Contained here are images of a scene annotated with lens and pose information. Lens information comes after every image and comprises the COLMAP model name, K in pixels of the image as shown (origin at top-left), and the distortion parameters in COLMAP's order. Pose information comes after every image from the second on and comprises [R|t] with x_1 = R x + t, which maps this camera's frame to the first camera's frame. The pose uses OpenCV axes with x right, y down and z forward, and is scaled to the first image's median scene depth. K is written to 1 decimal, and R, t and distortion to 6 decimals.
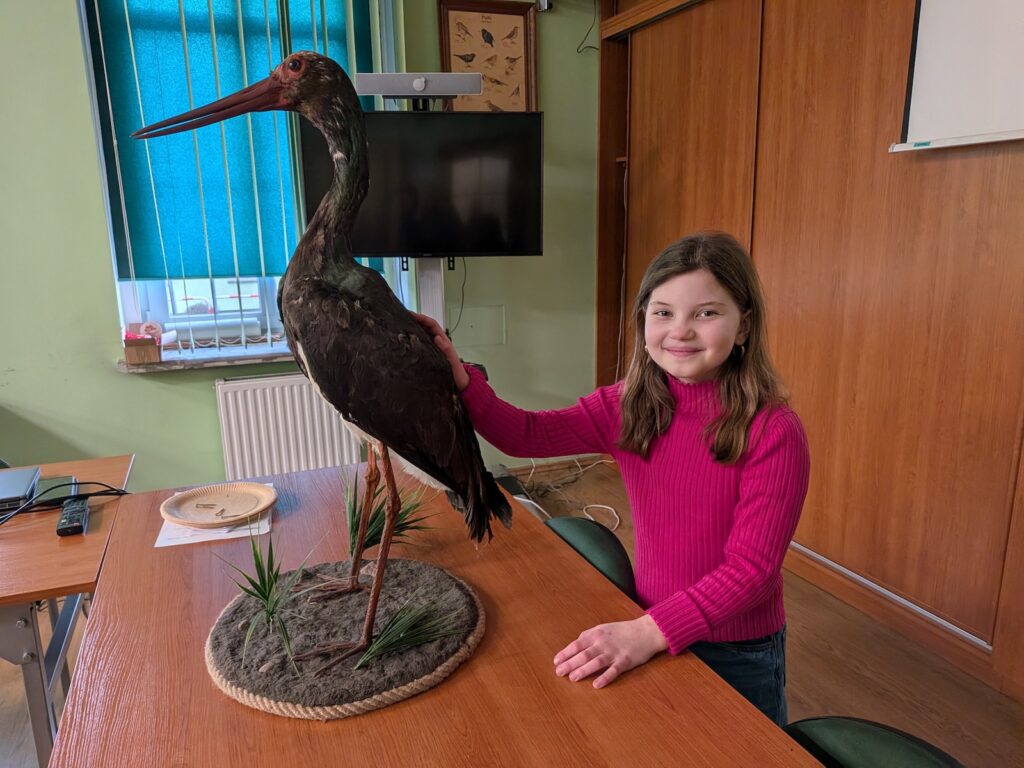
lens RADIAL K [[723.4, 0, 512.0], [0, 723.4, 384.0], [0, 0, 1]] dist [0.105727, -0.147387]
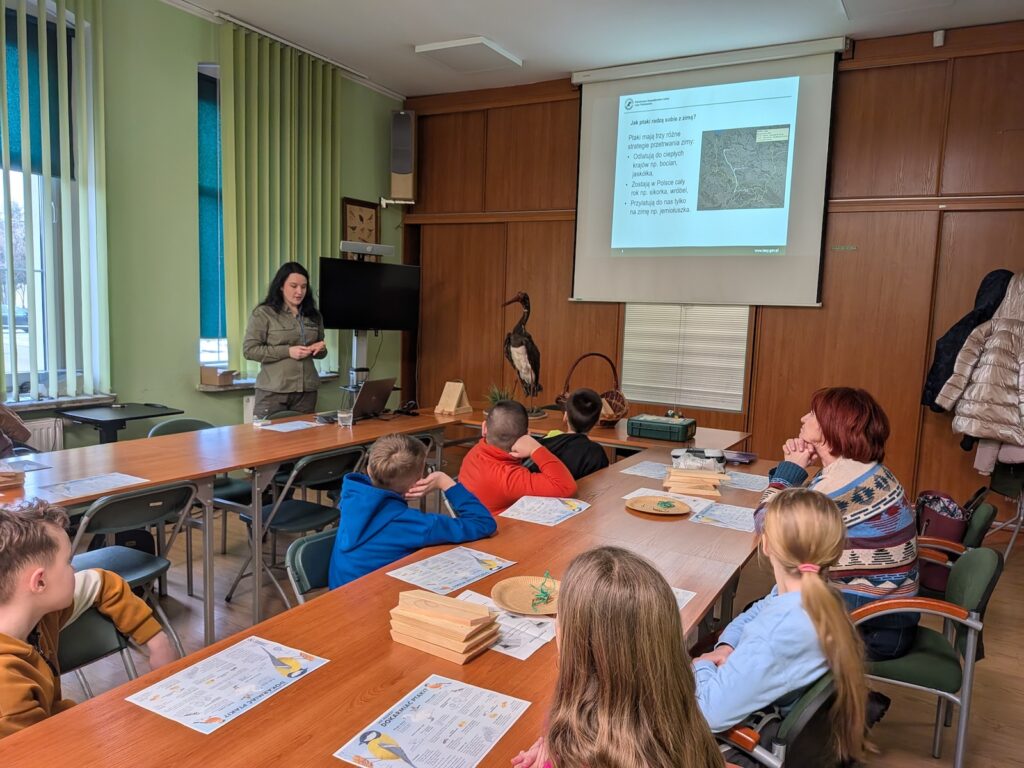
lens RADIAL K [[723.4, 0, 512.0], [0, 723.4, 384.0], [0, 0, 1]] dist [0.105727, -0.147387]
pose [[0.798146, -0.017930, 0.602197, -1.006056], [0.083454, 0.993211, -0.081036, 0.168476], [-0.596656, 0.114934, 0.794224, -0.809199]]
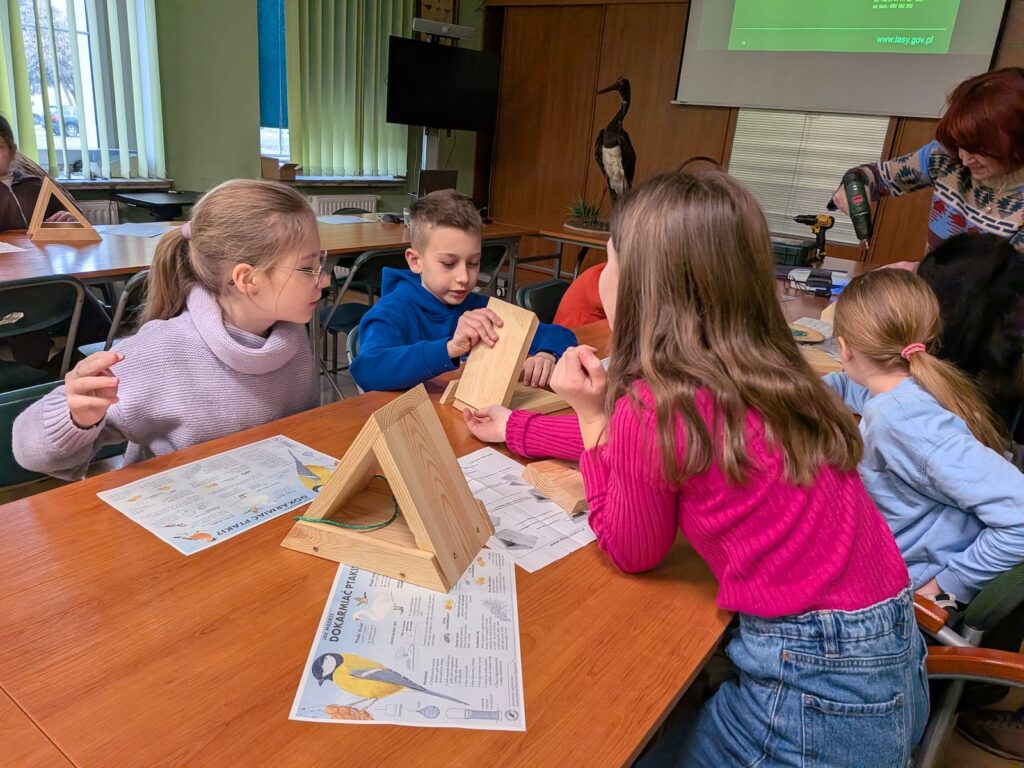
lens RADIAL K [[738.3, 0, 512.0], [0, 738.3, 384.0], [0, 0, 1]] dist [-0.001782, 0.001371]
pose [[0.854273, -0.086818, 0.512524, -0.948571], [0.017183, 0.990132, 0.139081, 0.199459], [-0.519541, -0.110007, 0.847334, -0.699125]]
